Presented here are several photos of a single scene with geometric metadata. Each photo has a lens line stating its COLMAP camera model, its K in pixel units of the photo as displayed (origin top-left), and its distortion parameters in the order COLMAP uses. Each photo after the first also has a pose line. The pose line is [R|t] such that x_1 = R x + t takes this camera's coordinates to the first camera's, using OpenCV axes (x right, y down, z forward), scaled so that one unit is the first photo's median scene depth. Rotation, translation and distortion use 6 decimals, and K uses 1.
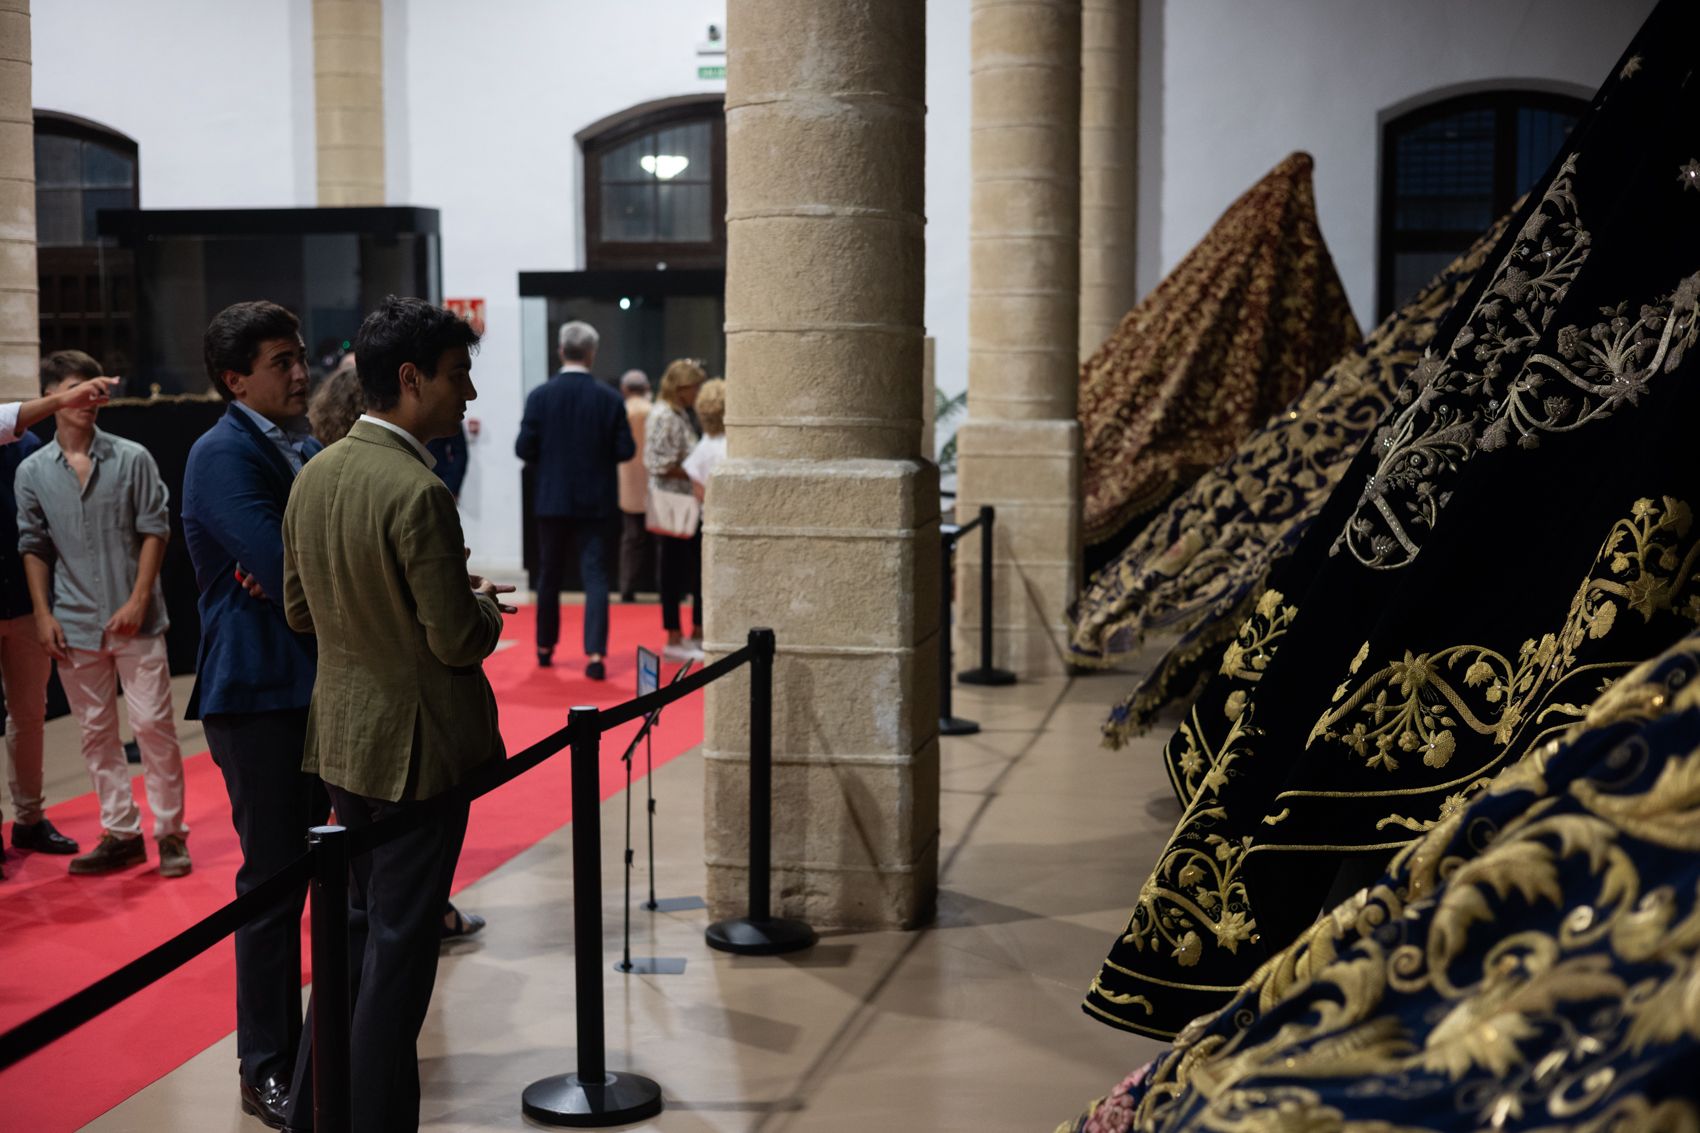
lens RADIAL K [[2290.0, 0, 833.6], [0, 2290.0, 617.0], [0, 0, 1]] dist [0.080835, -0.251464]
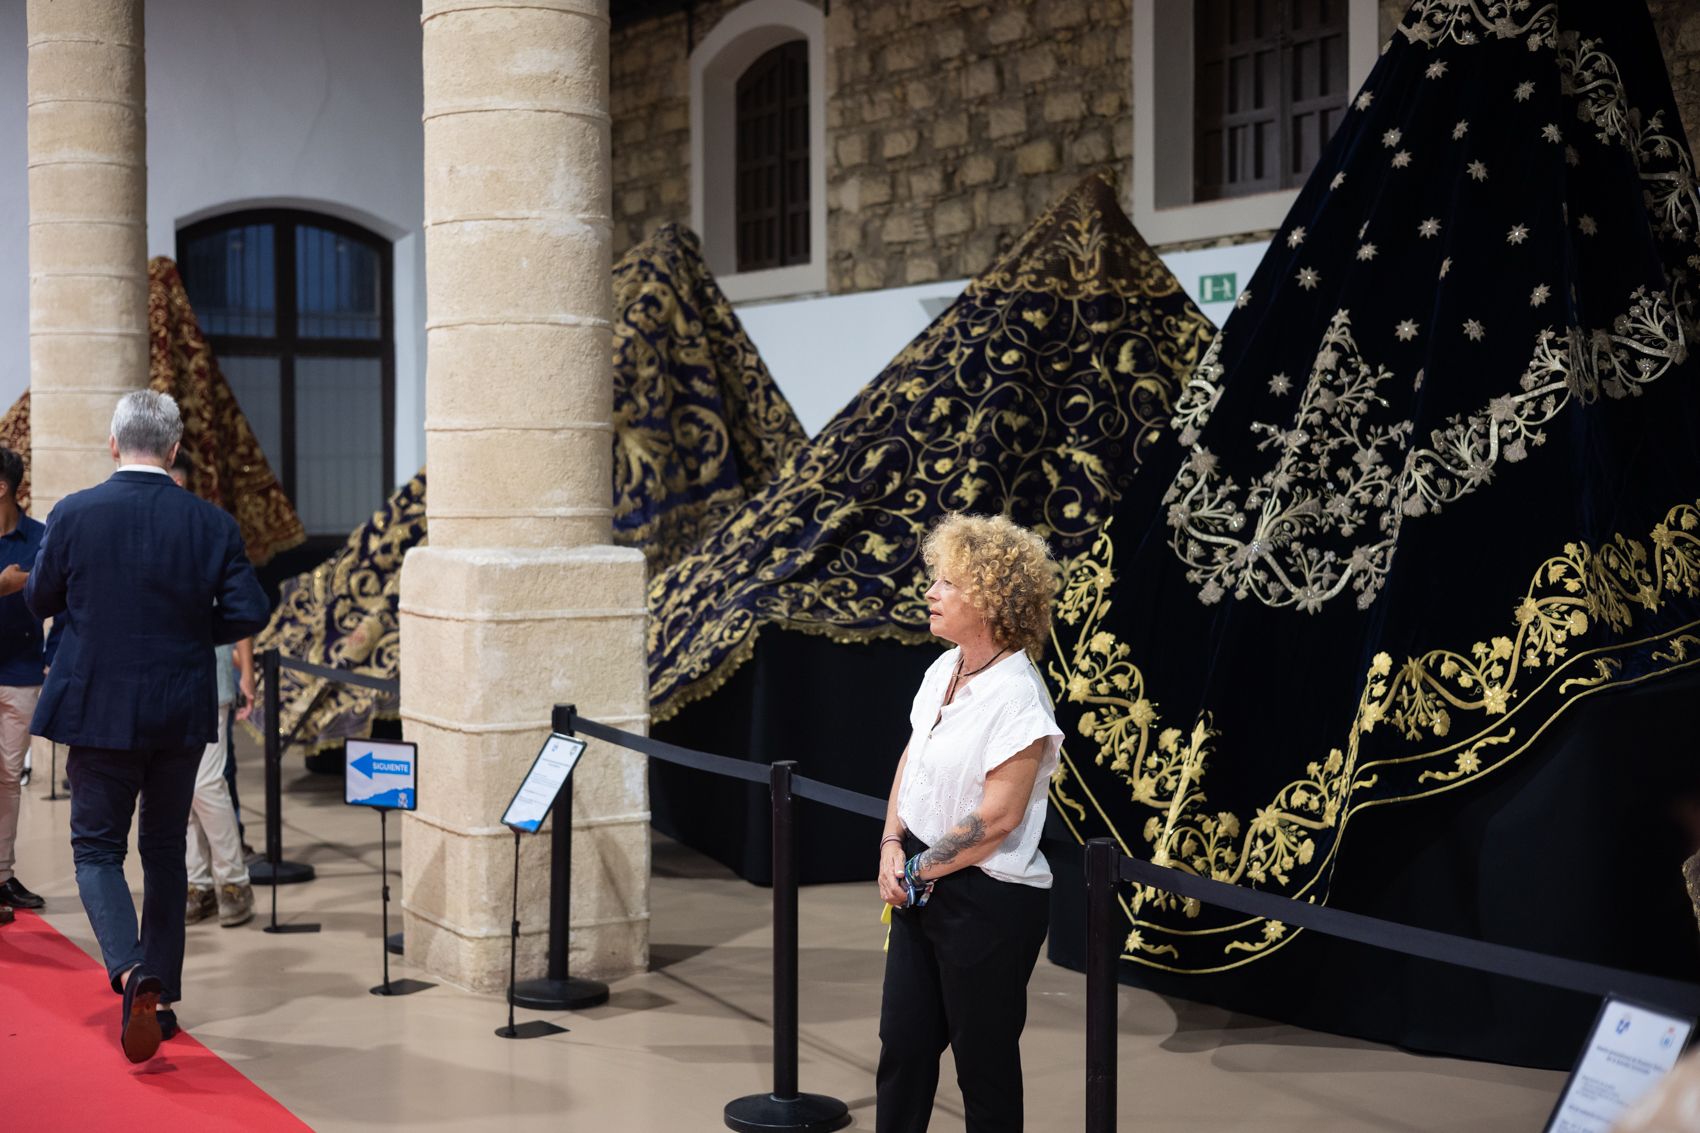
lens RADIAL K [[2290.0, 0, 833.6], [0, 2290.0, 617.0], [0, 0, 1]] dist [0.080835, -0.251464]
pose [[0.766184, -0.046661, 0.640925, -0.827290], [0.074472, 0.997088, -0.016436, -0.011612], [-0.638291, 0.060324, 0.767428, 0.119466]]
